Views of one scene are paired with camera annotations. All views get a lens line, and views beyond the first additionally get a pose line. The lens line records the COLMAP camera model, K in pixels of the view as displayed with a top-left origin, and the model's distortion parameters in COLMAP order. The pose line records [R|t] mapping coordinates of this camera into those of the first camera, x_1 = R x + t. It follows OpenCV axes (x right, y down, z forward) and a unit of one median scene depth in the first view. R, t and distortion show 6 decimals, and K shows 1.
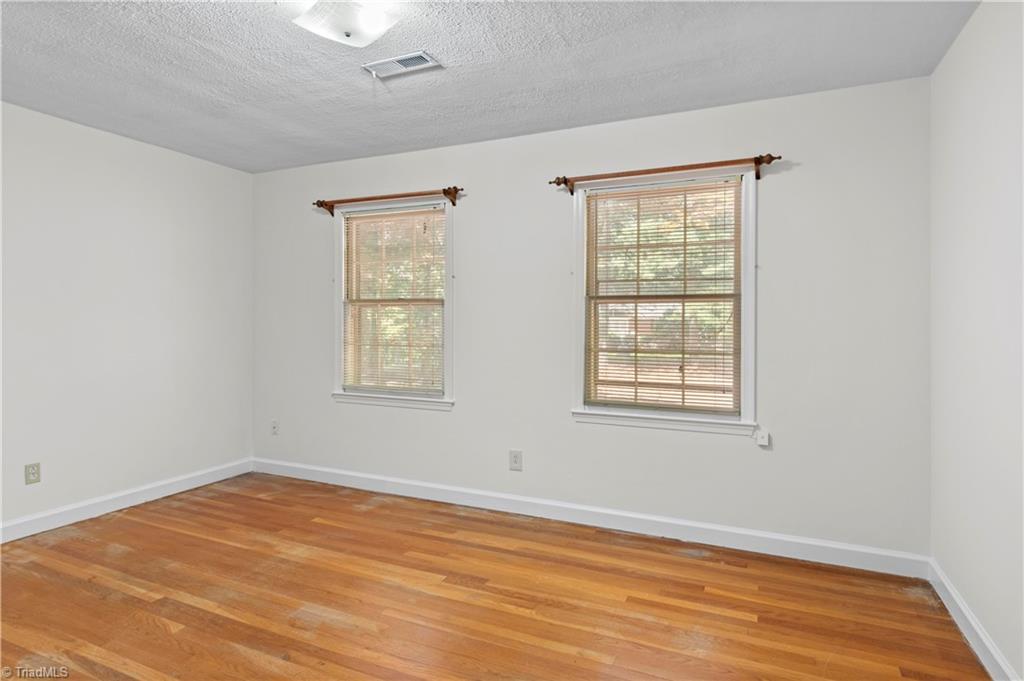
lens RADIAL K [[549.9, 0, 538.5], [0, 549.9, 335.6], [0, 0, 1]] dist [-0.020945, -0.000131]
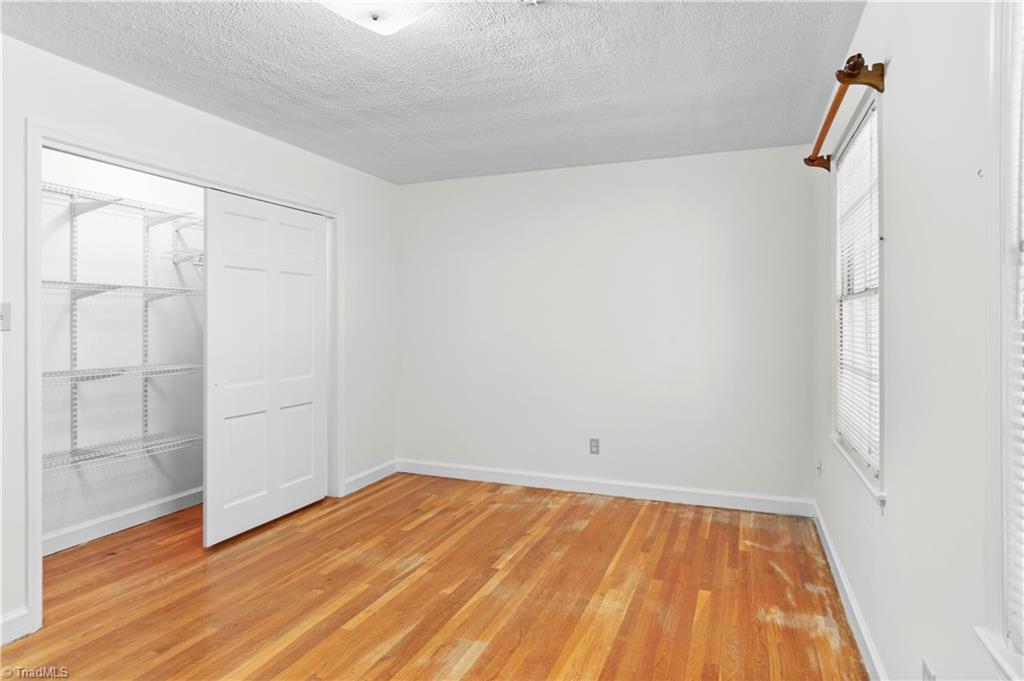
lens RADIAL K [[549.9, 0, 538.5], [0, 549.9, 335.6], [0, 0, 1]] dist [-0.020945, -0.000131]
pose [[0.059440, 0.022467, -0.997979, 0.371717], [-0.035902, 0.999148, 0.020355, -0.033801], [0.997586, 0.034619, 0.060196, 0.785931]]
